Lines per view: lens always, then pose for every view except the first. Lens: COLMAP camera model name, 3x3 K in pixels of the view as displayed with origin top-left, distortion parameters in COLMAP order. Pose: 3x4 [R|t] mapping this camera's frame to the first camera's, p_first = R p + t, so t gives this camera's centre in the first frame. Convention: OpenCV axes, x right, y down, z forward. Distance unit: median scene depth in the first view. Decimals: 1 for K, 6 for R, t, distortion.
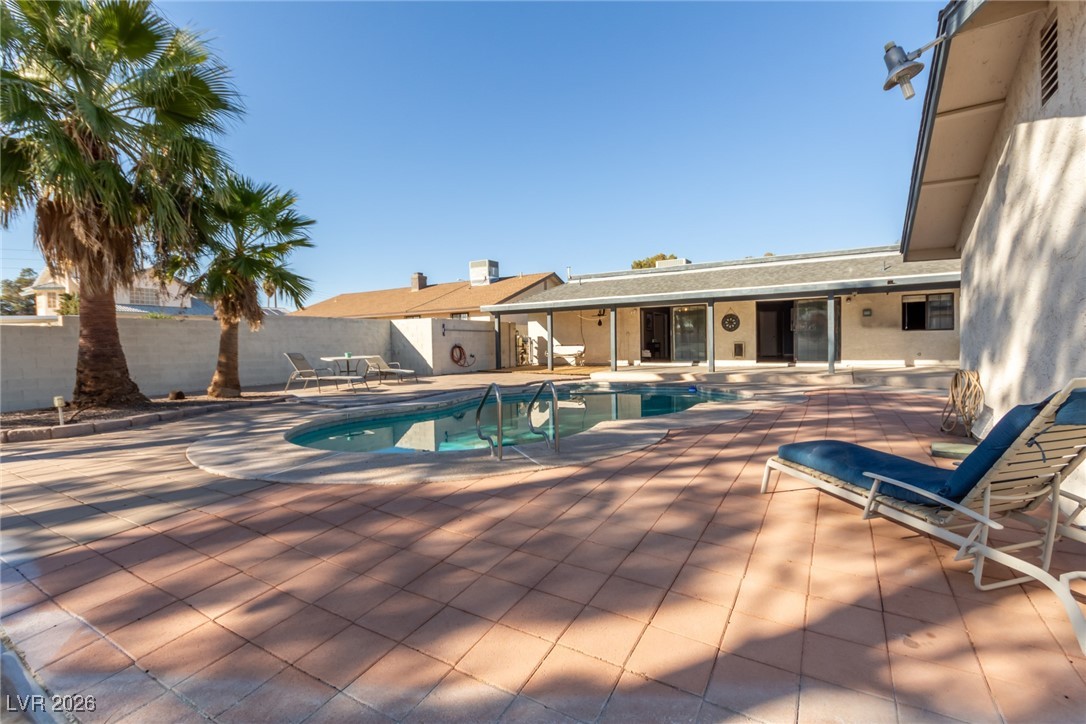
lens RADIAL K [[505.1, 0, 545.9], [0, 505.1, 358.7], [0, 0, 1]] dist [-0.002441, -0.000193]
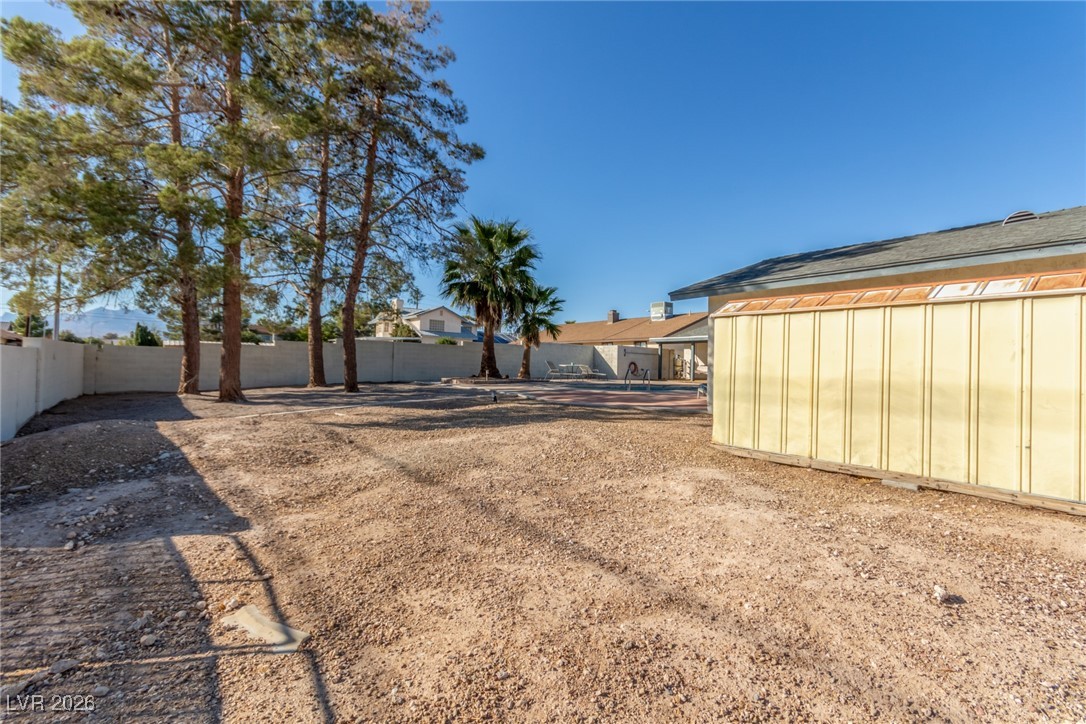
lens RADIAL K [[505.1, 0, 544.9], [0, 505.1, 358.2], [0, 0, 1]] dist [-0.002441, -0.000193]
pose [[0.927951, 0.033761, -0.371171, 0.178427], [-0.052686, 0.997771, -0.040963, 0.045161], [0.368961, 0.057567, 0.927661, -0.662173]]
